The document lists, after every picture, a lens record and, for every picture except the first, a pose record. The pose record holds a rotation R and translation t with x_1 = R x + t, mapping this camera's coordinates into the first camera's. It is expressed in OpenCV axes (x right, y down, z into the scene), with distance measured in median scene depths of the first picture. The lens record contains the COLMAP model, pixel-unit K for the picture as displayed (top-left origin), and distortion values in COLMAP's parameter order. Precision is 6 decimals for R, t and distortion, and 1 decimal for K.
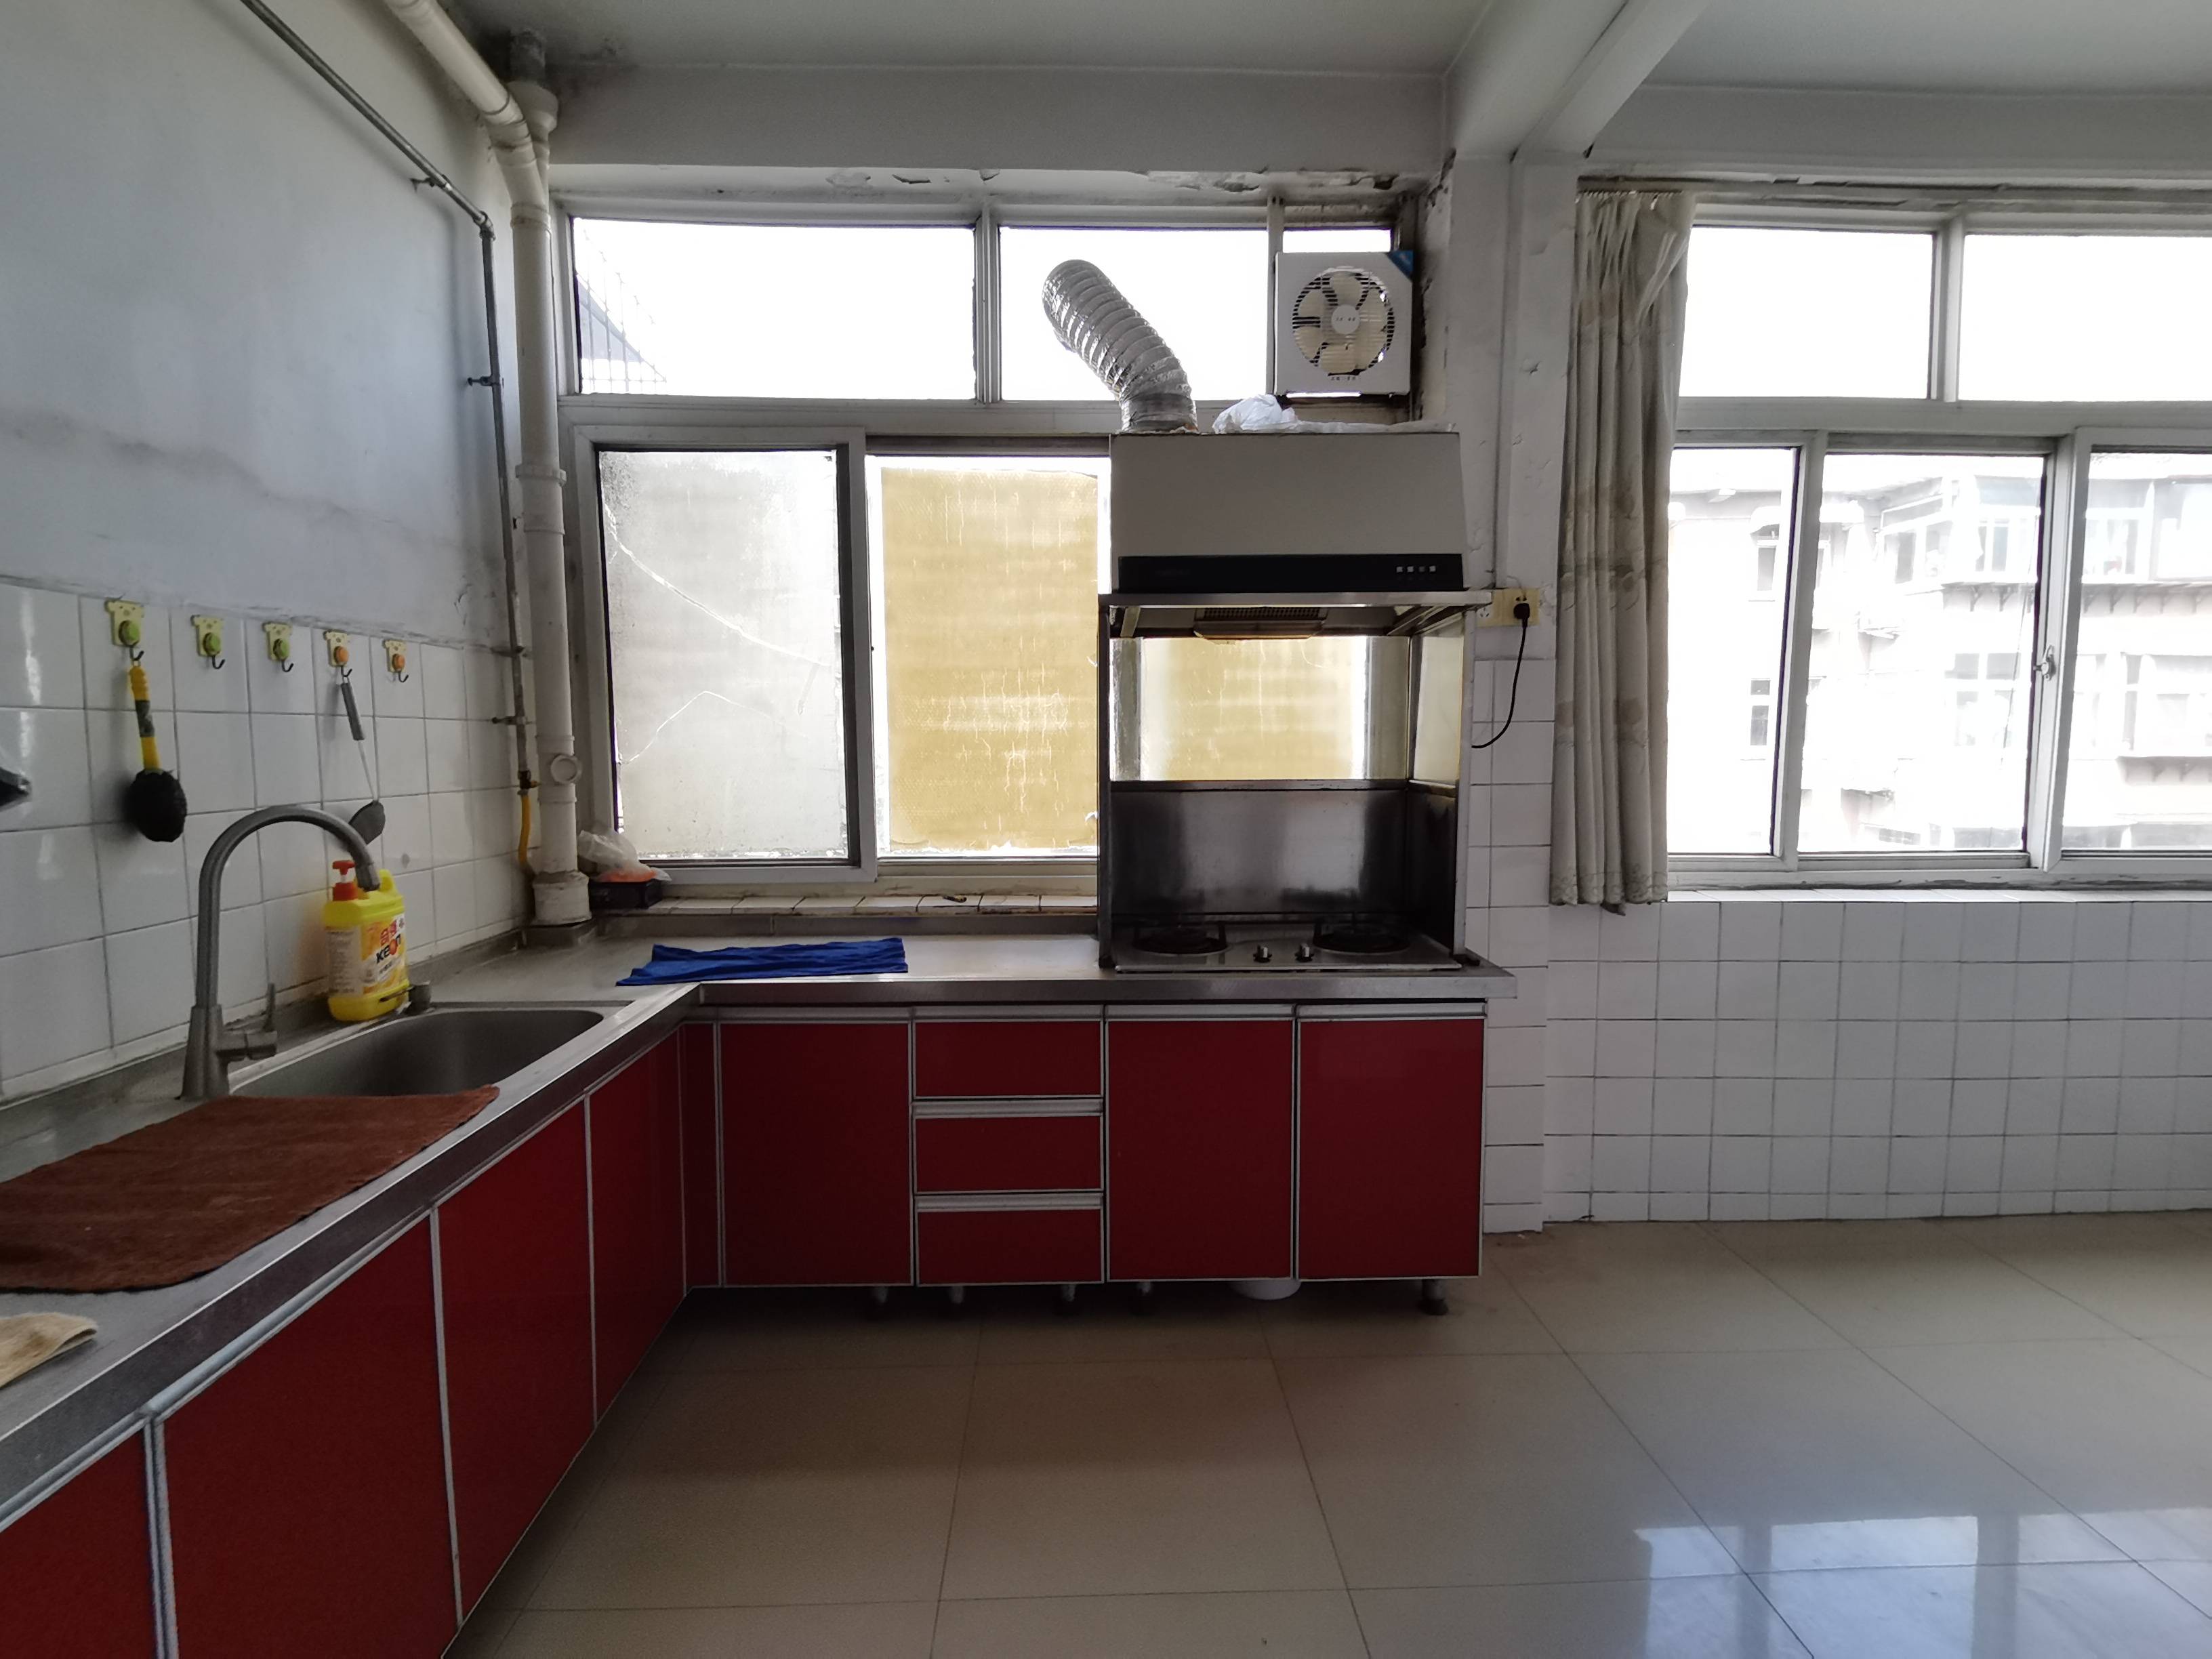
lens RADIAL K [[1111.2, 0, 1111.4], [0, 1111.2, 832.4], [0, 0, 1]] dist [0.023677, -0.000014]
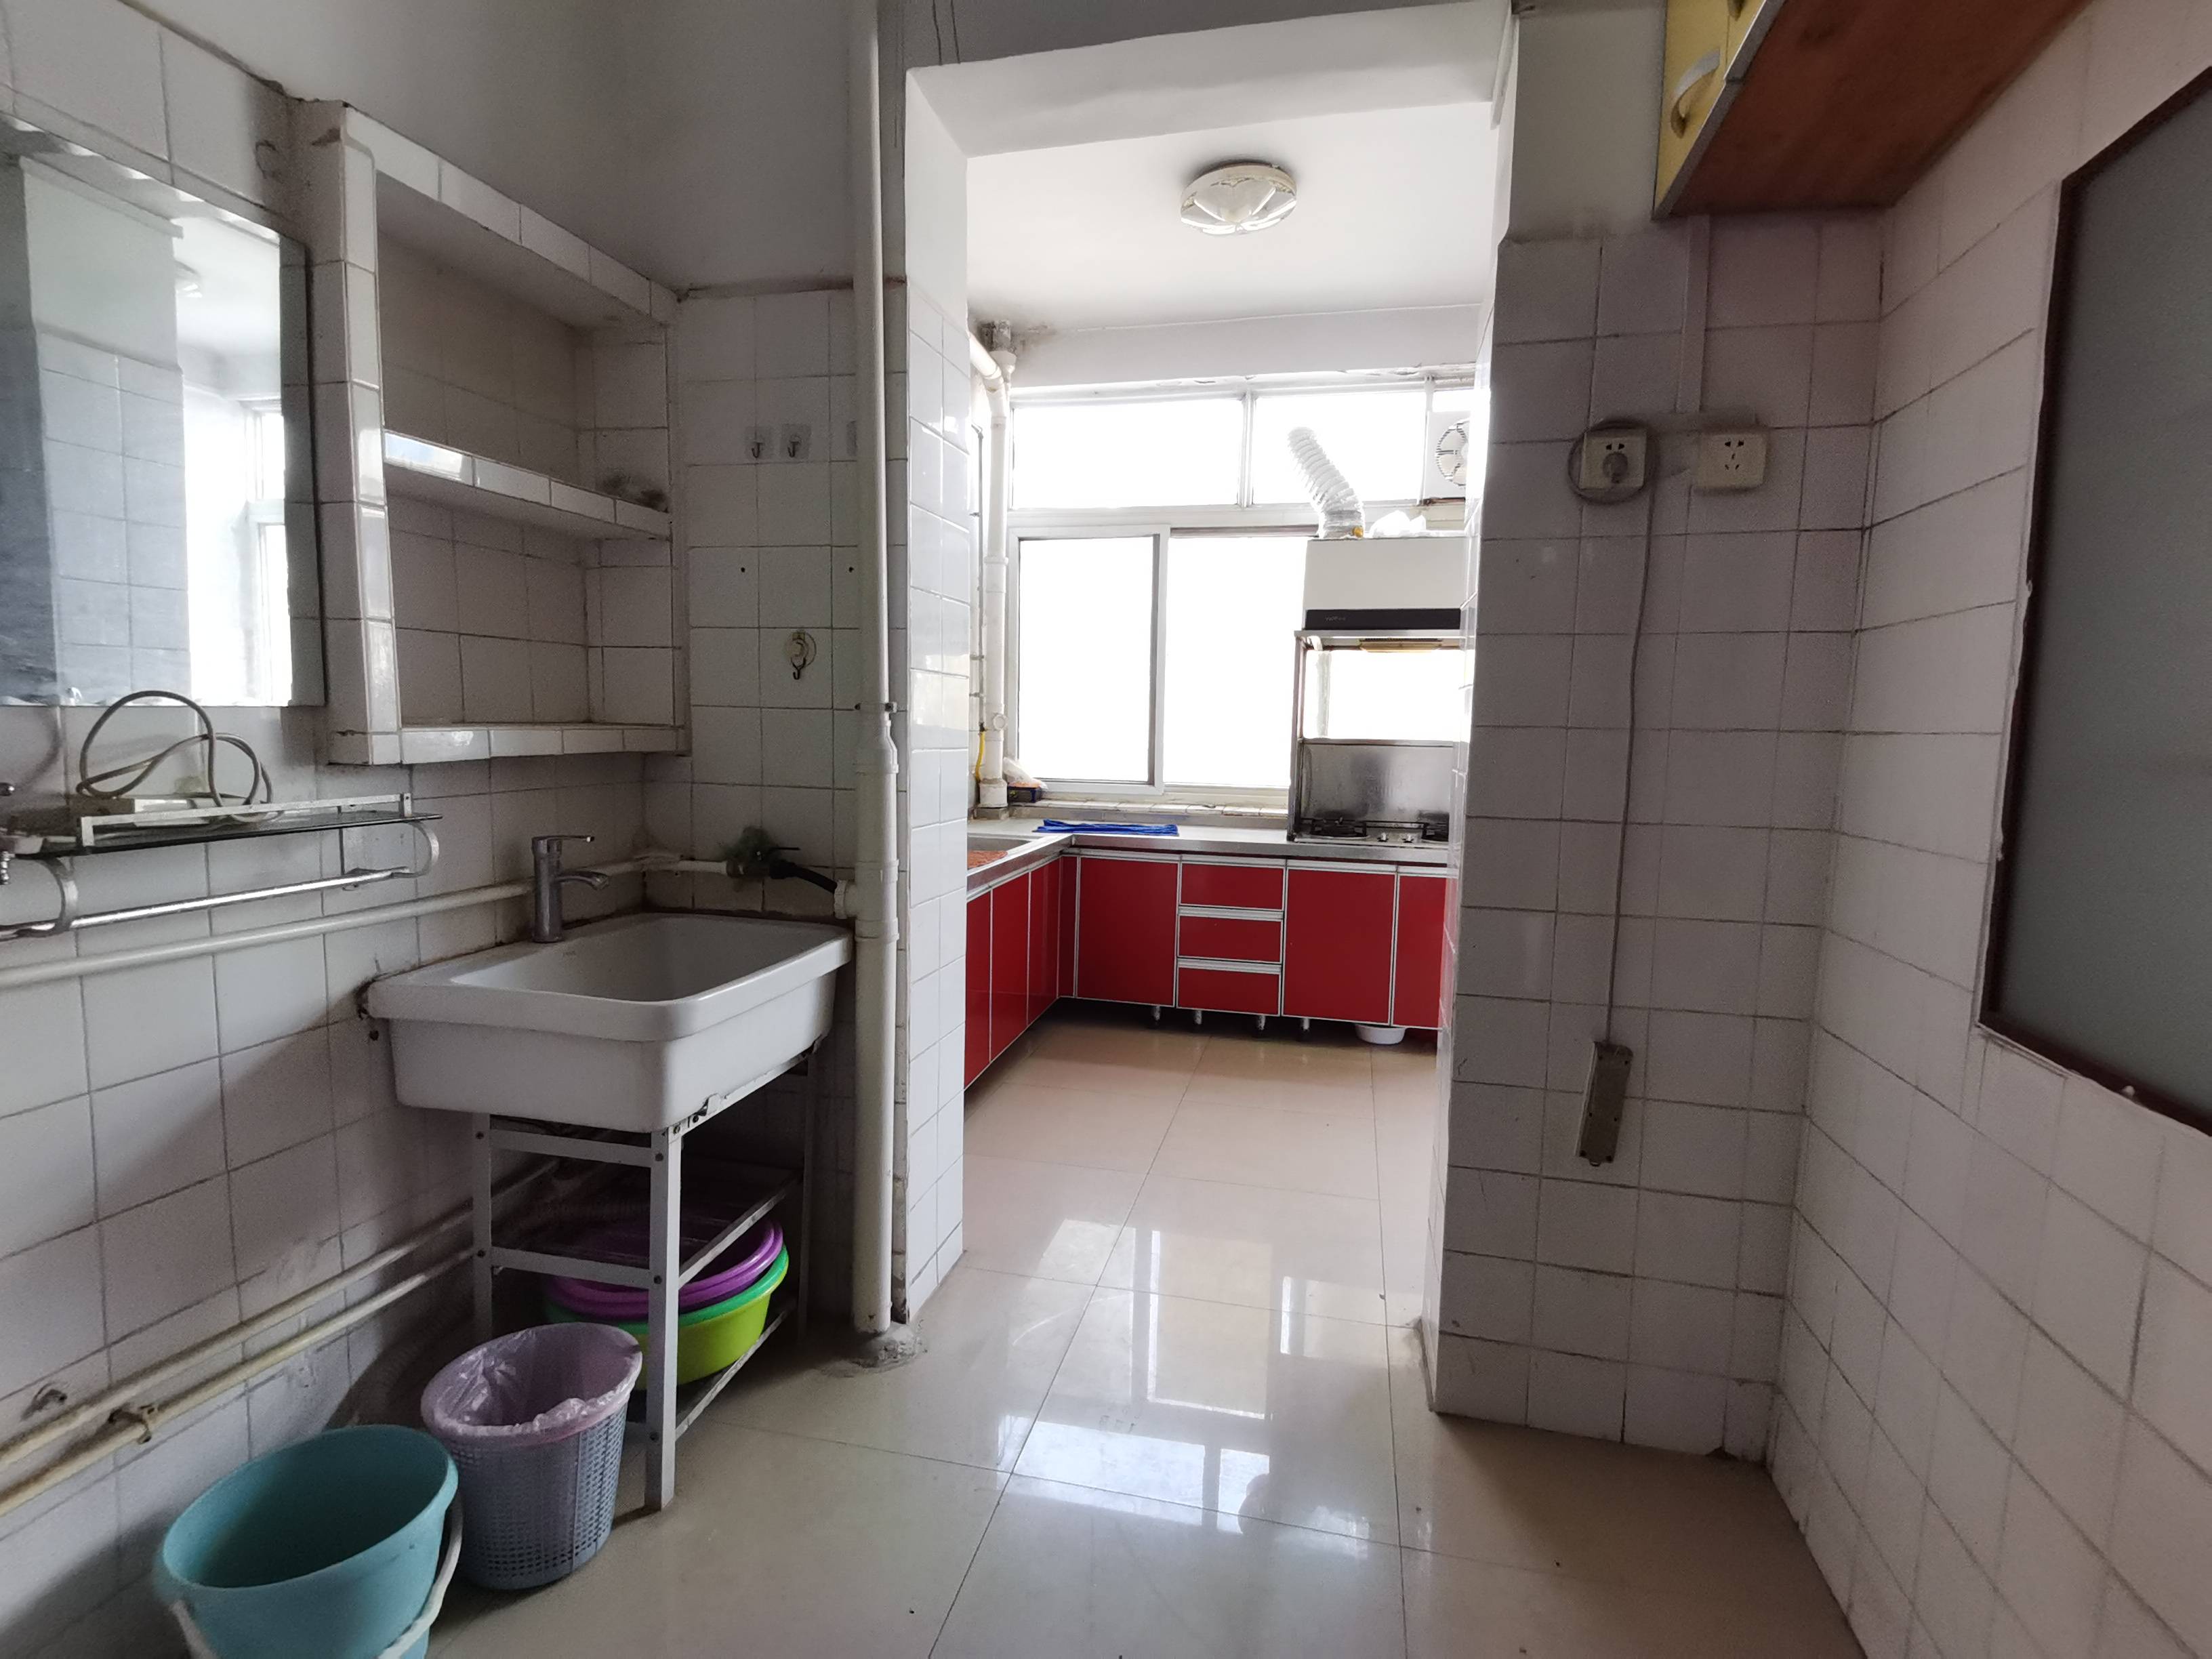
lens RADIAL K [[1111.2, 0, 1090.2], [0, 1111.2, 830.8], [0, 0, 1]] dist [0.023677, -0.000014]
pose [[0.964039, 0.050058, -0.261002, 0.138010], [-0.046114, 0.998711, 0.021215, 0.077016], [0.261728, -0.008416, 0.965105, -0.728079]]
